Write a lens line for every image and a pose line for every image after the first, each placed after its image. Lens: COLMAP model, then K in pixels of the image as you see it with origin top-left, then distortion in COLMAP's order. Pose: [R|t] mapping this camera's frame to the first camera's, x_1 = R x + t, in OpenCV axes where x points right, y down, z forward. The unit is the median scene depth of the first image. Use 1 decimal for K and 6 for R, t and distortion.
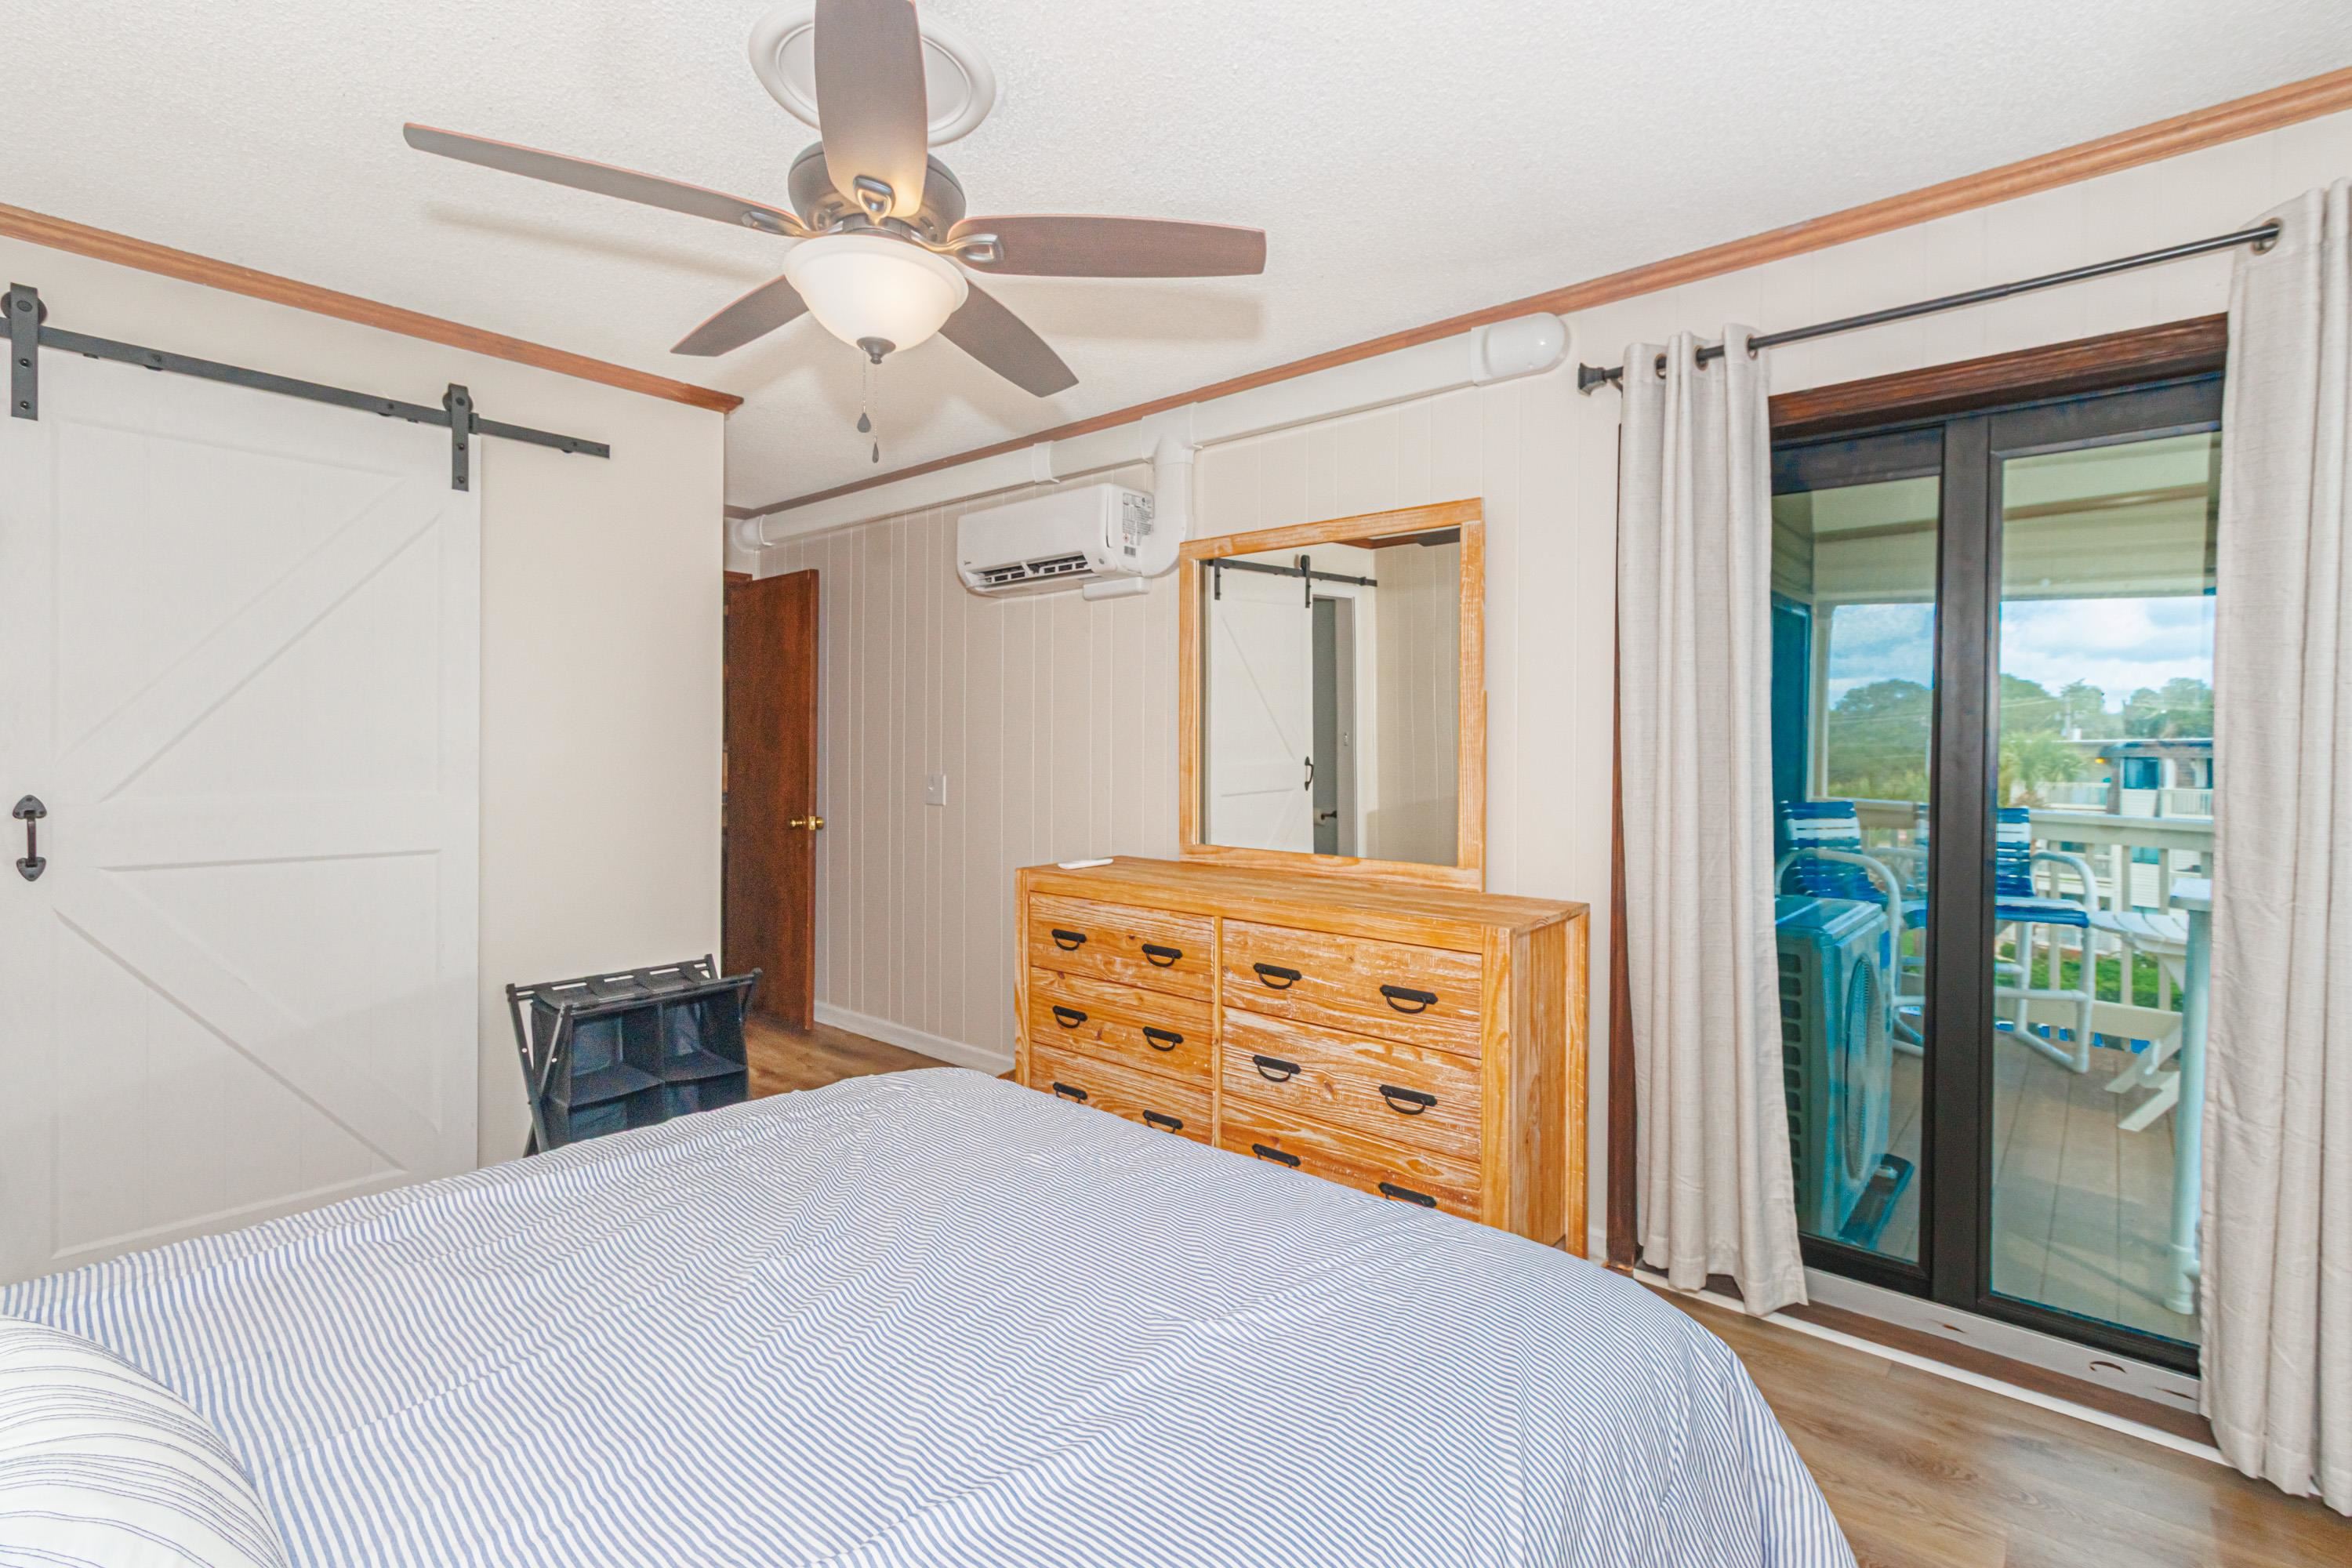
lens RADIAL K [[1087.8, 0, 1171.2], [0, 1087.8, 782.6], [0, 0, 1]] dist [0.001078, 0.002143]
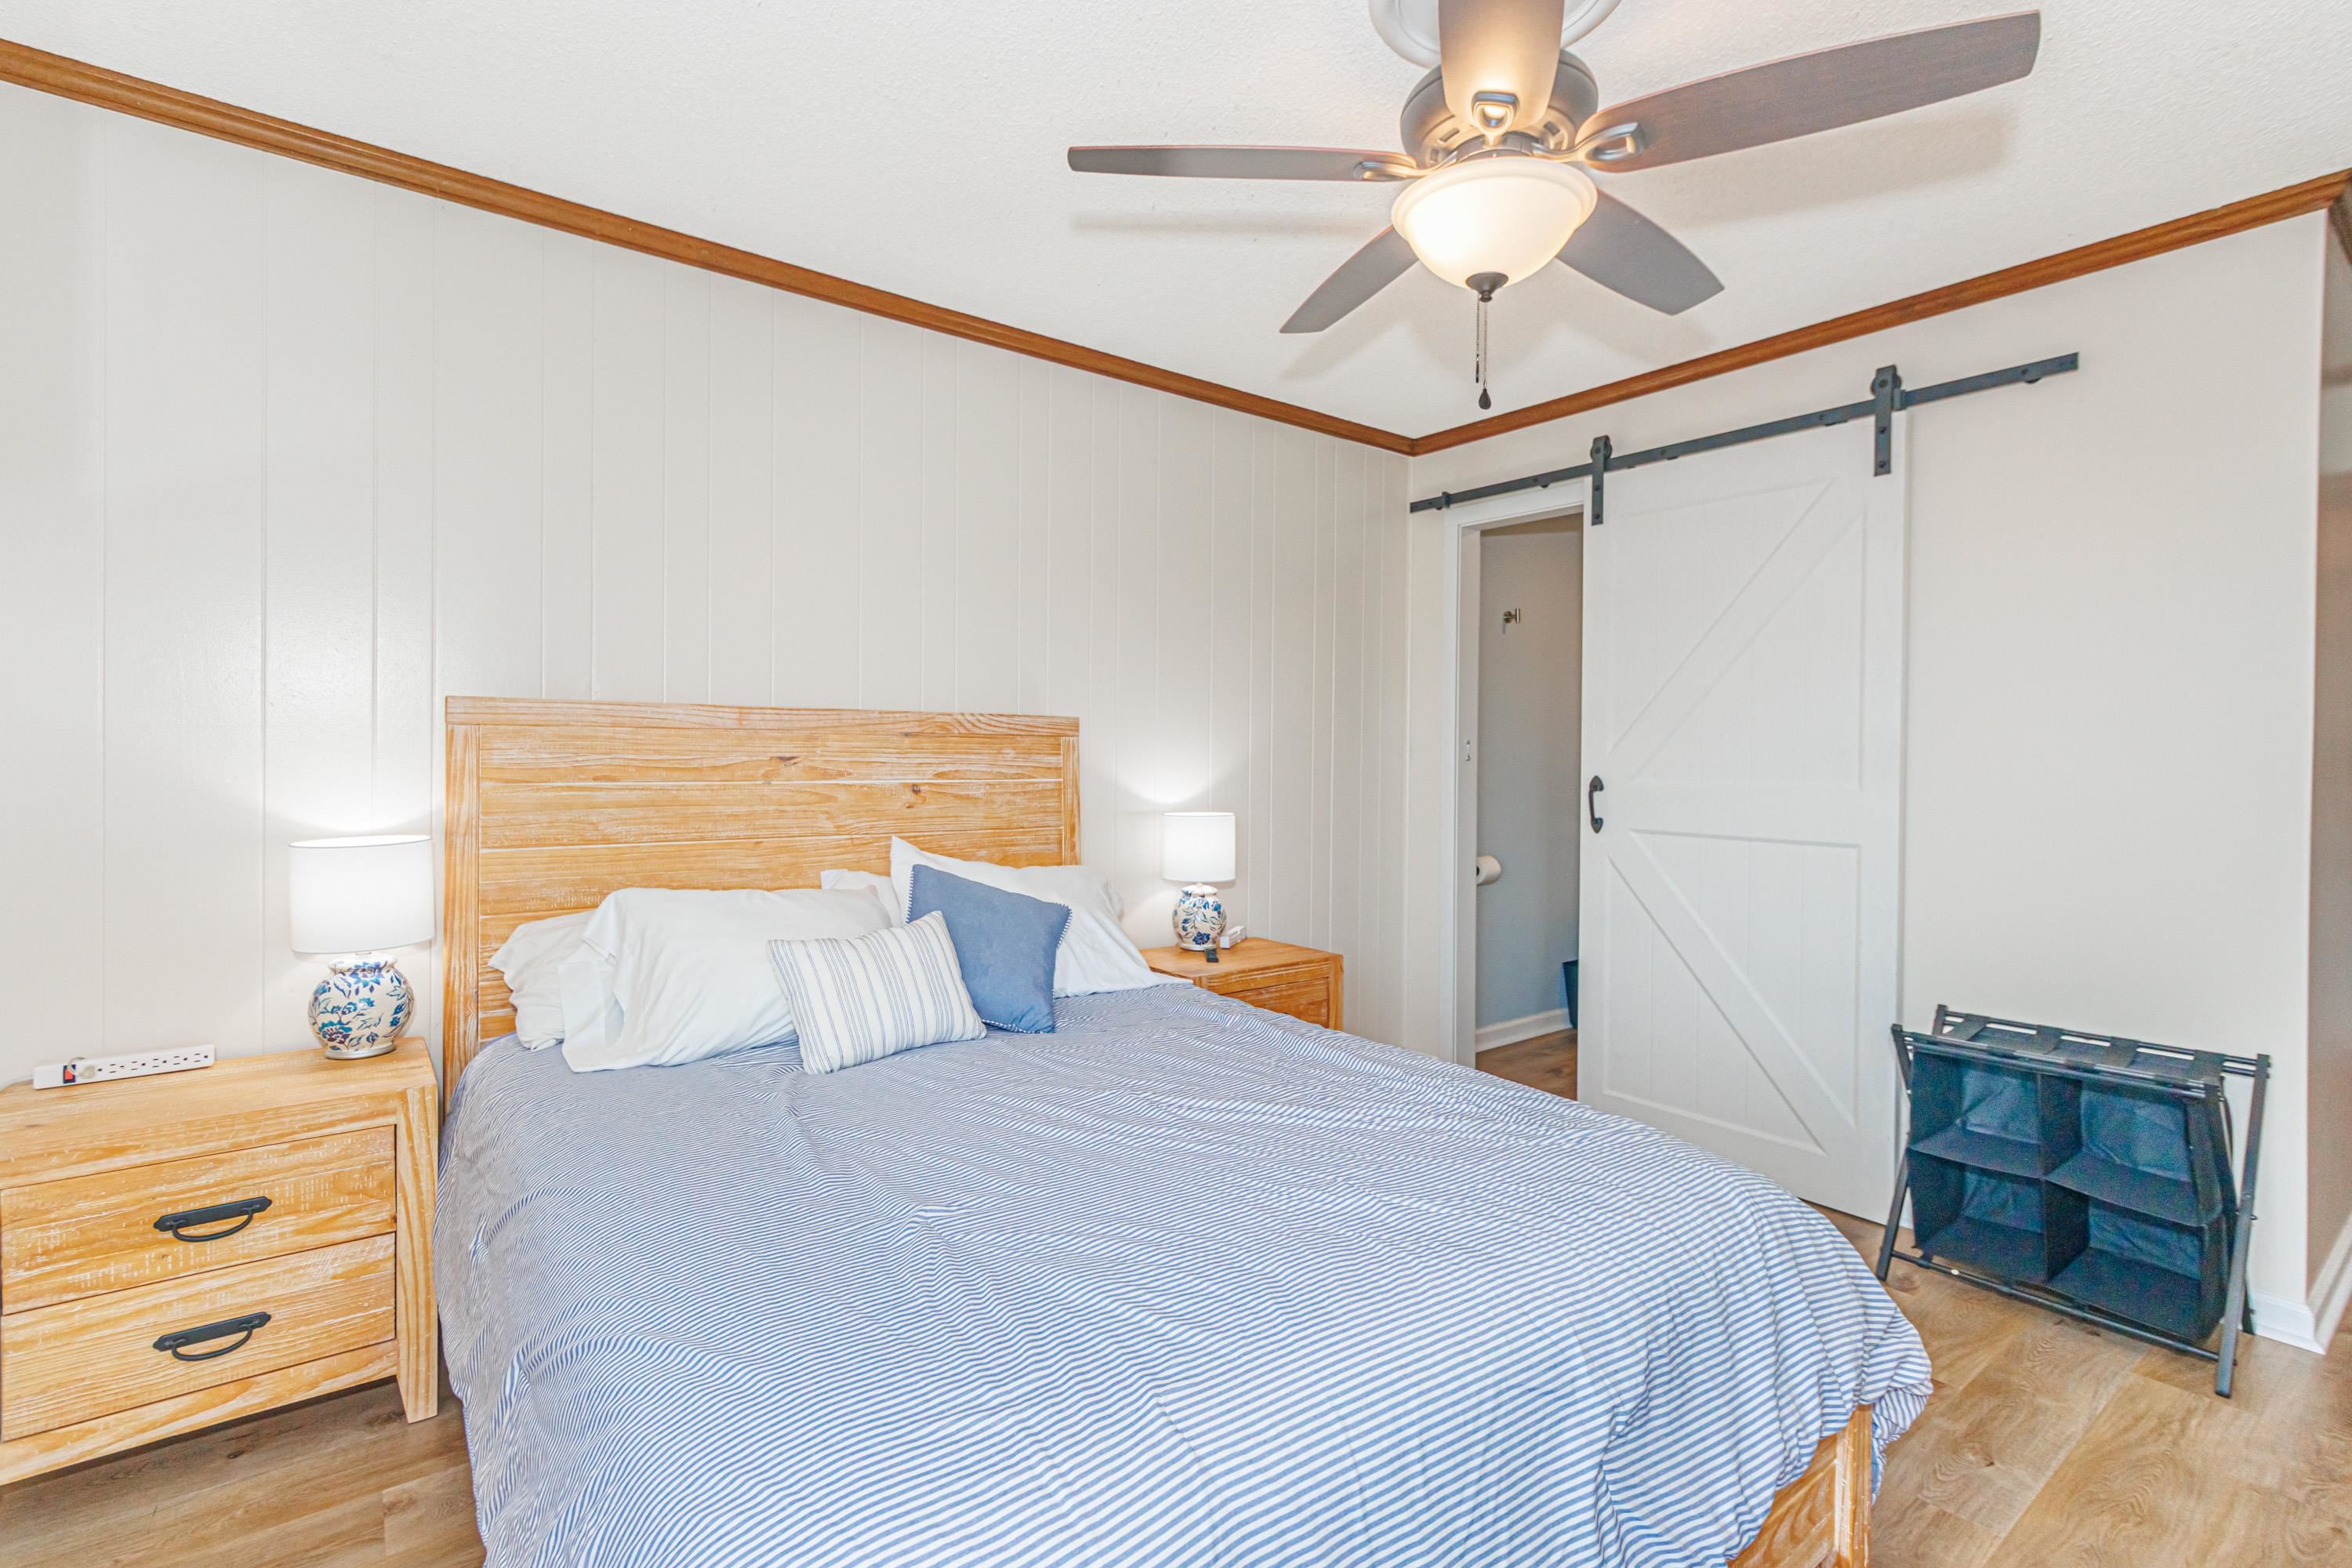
lens RADIAL K [[1087.8, 0, 1166.7], [0, 1087.8, 772.9], [0, 0, 1]] dist [0.001078, 0.002143]
pose [[-0.221139, 0.032080, -0.974715, 0.433521], [-0.019995, 0.999100, 0.037419, -0.028742], [0.975037, 0.027764, -0.220299, 0.597459]]
